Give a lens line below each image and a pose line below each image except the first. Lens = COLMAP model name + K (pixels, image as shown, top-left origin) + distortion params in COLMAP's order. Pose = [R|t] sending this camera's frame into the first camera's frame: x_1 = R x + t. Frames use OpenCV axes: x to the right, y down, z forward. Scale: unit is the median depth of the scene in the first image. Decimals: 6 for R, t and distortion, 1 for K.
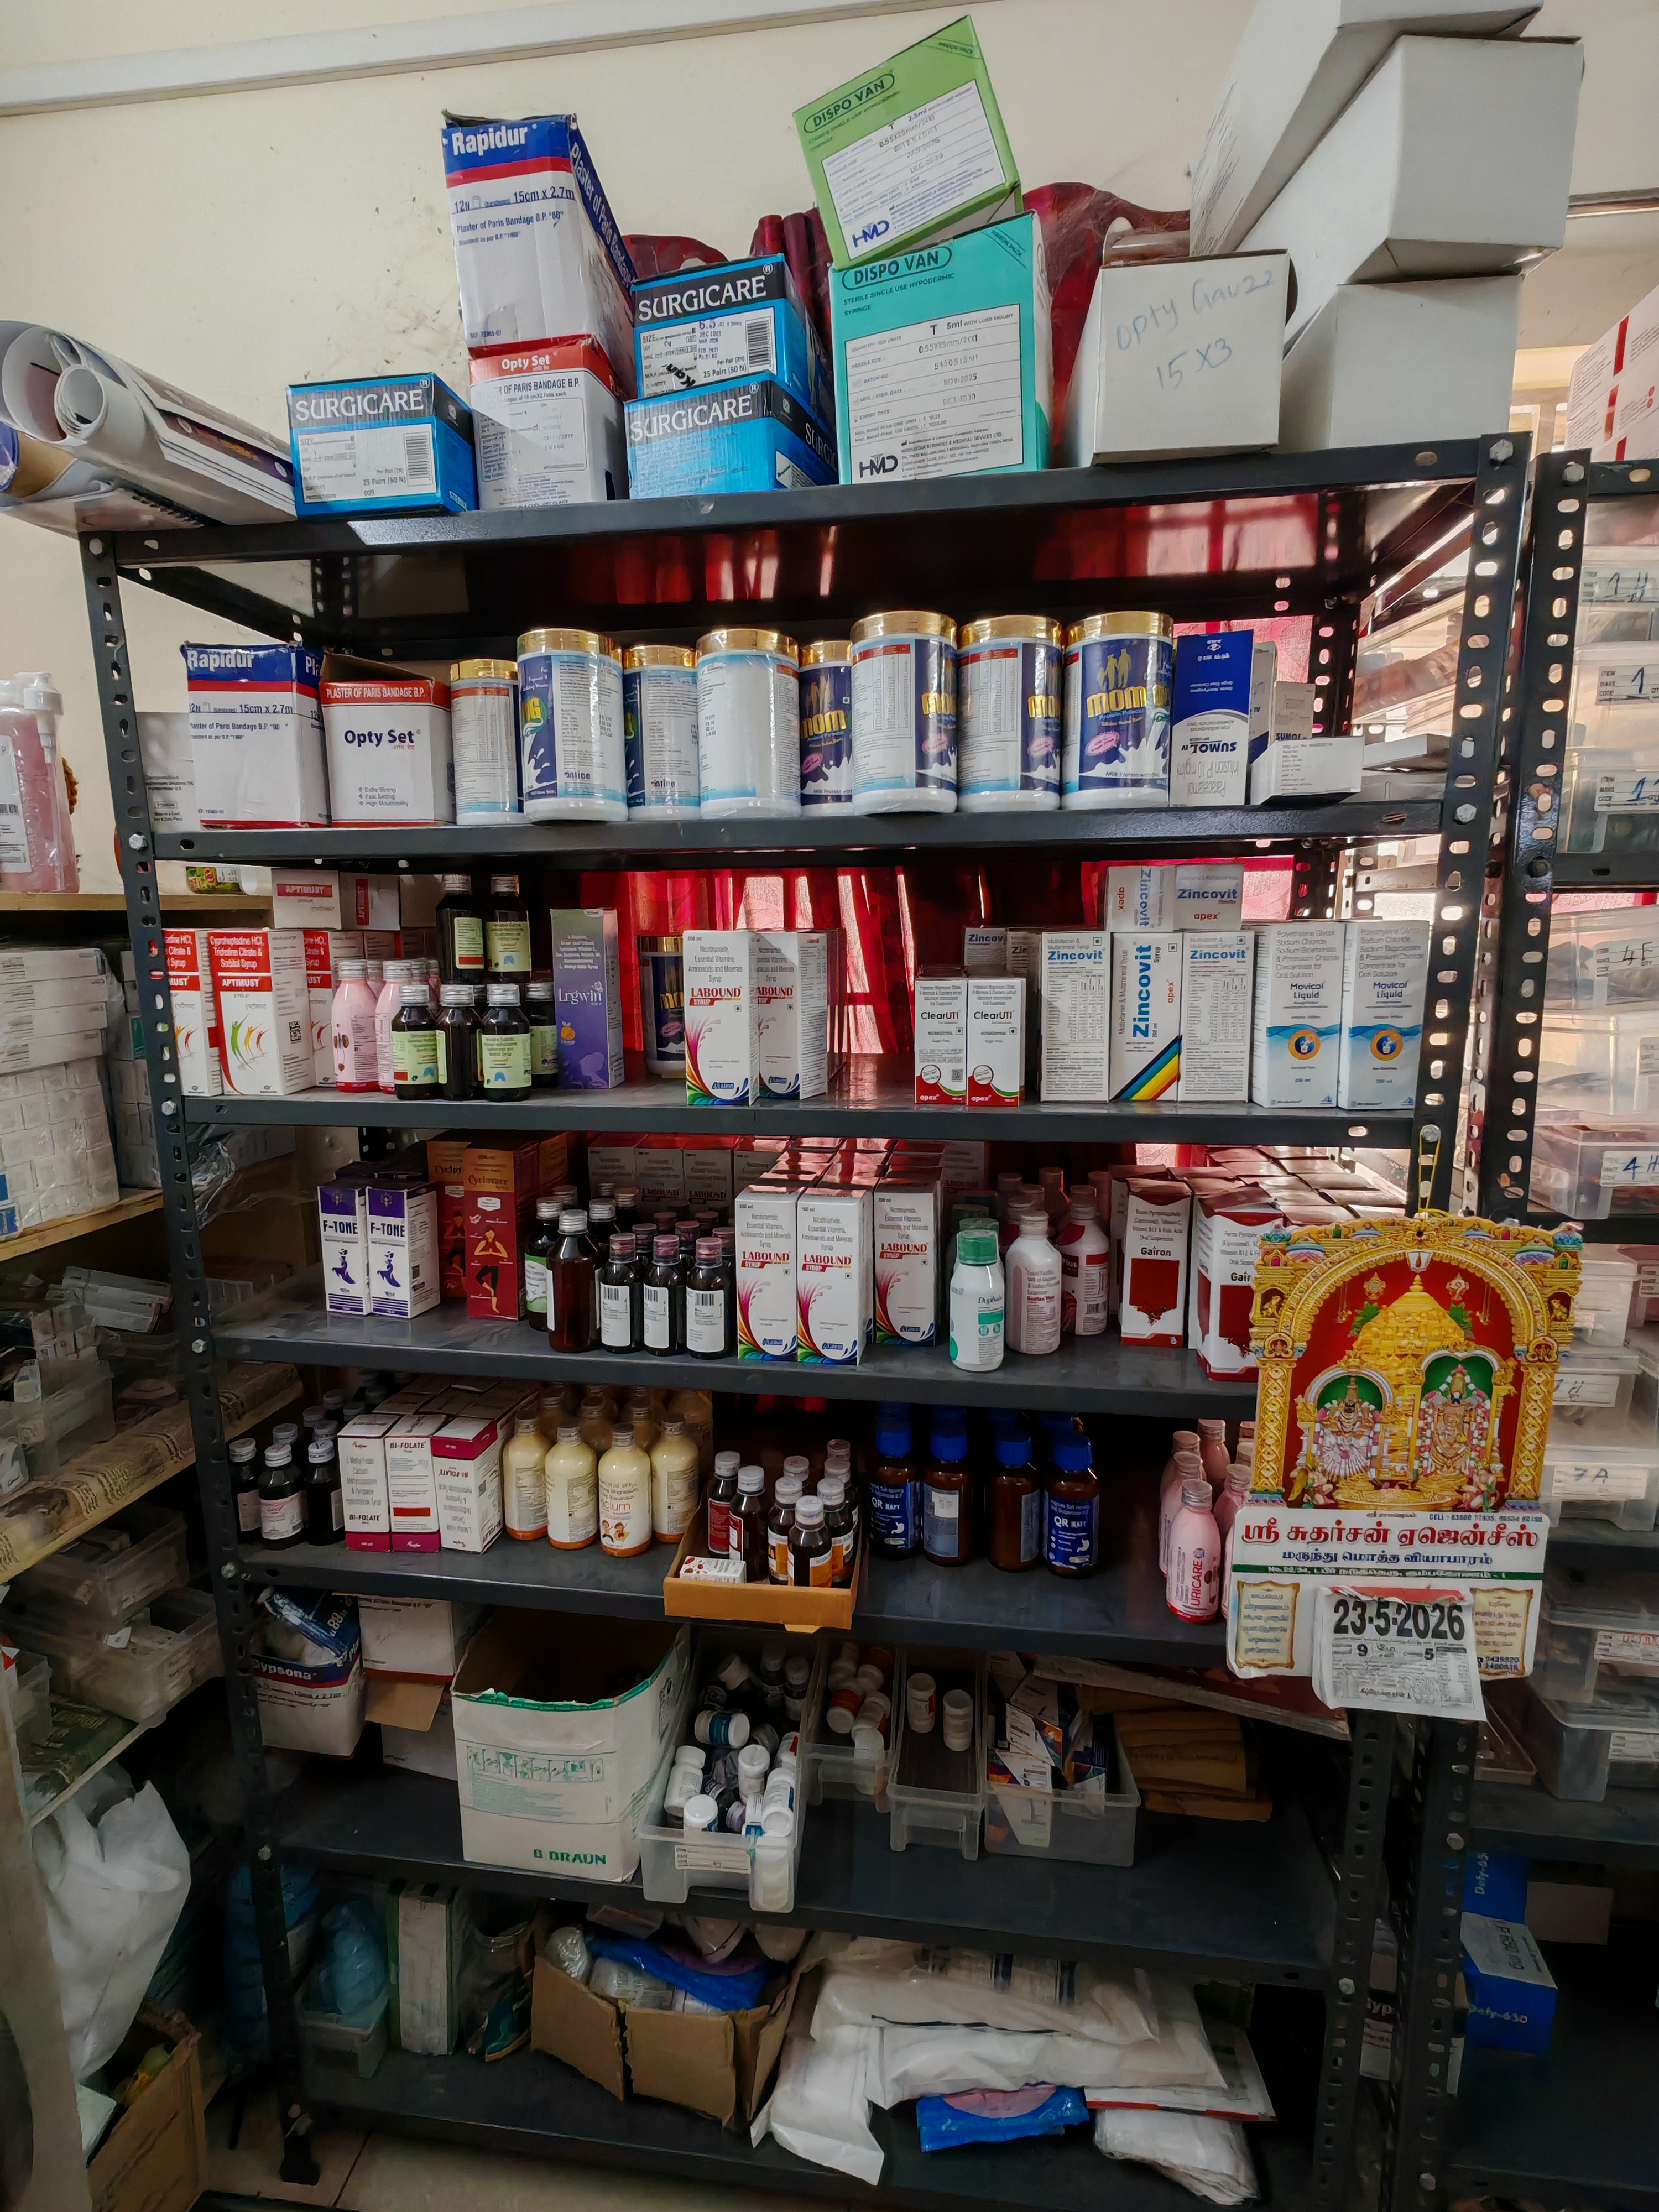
lens RADIAL K [[1001.0, 0, 839.6], [0, 1001.0, 1101.3], [0, 0, 1]] dist [0.001694, 0.001005]
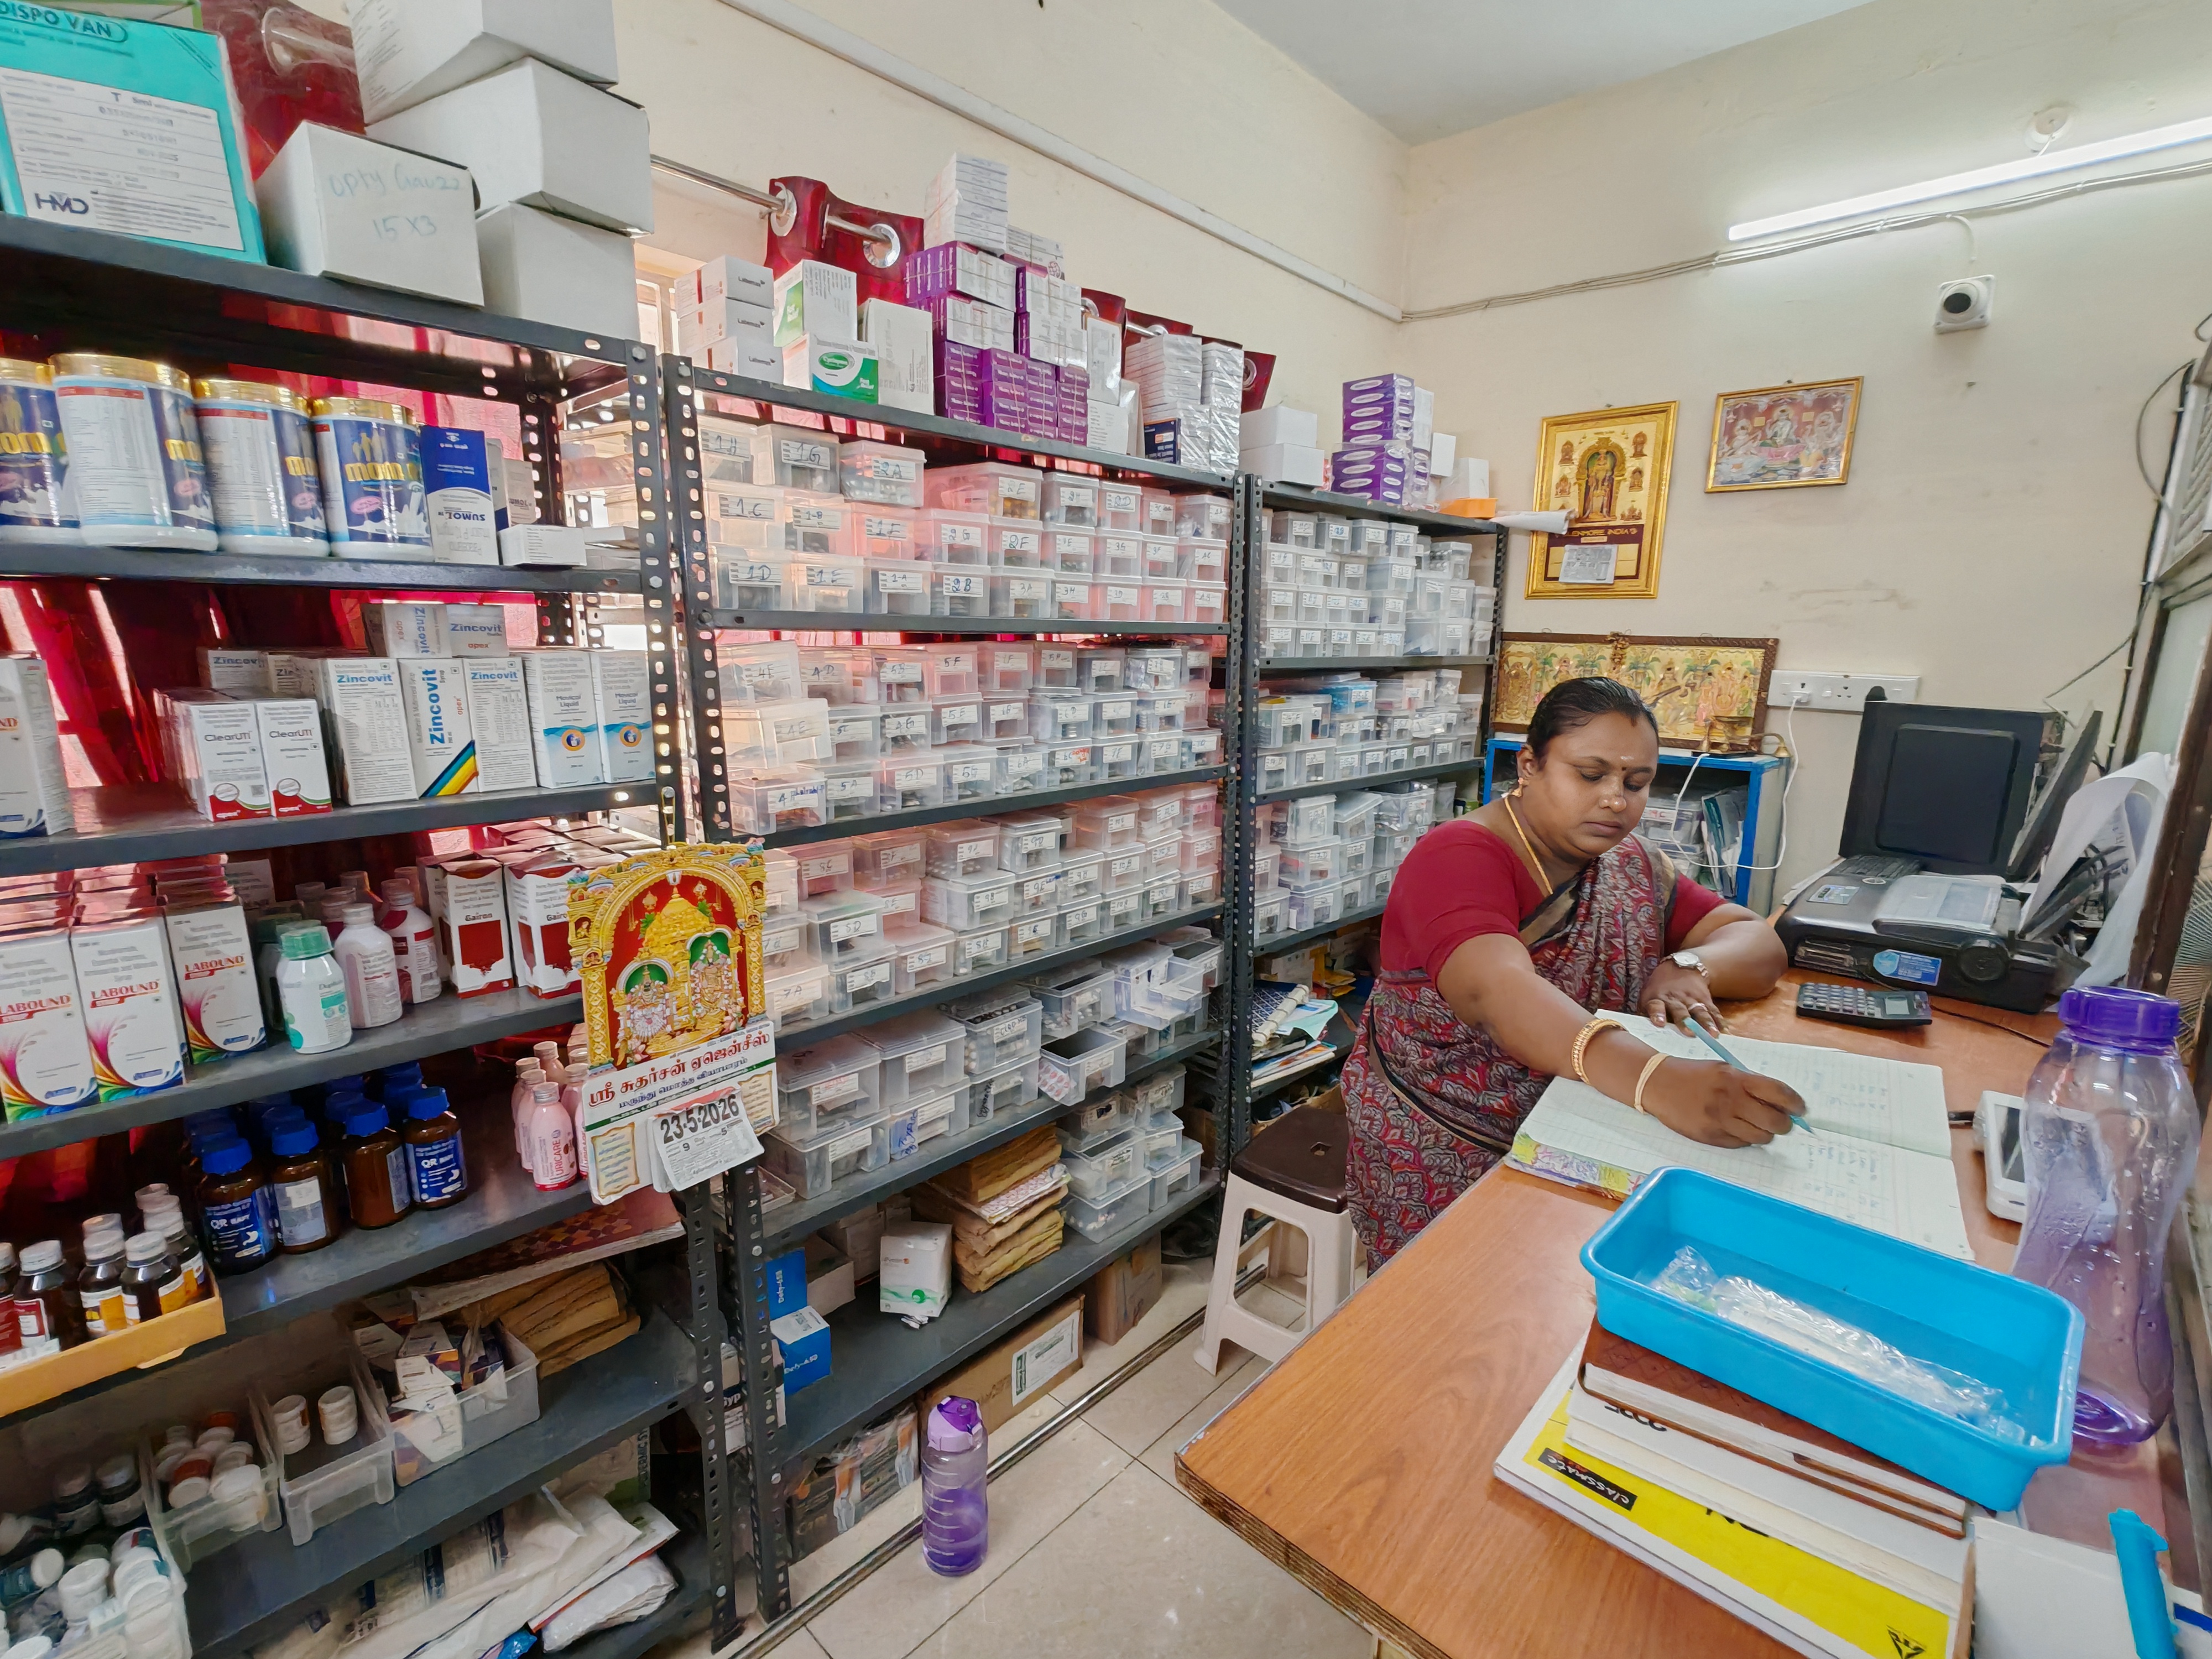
lens RADIAL K [[1001.0, 0, 1092.3], [0, 1001.0, 836.1], [0, 0, 1]] dist [0.001694, 0.001005]
pose [[0.591379, -0.145228, 0.793209, -0.220251], [0.121156, 0.988485, 0.090653, 0.034486], [-0.797241, 0.042491, 0.602164, -0.384174]]
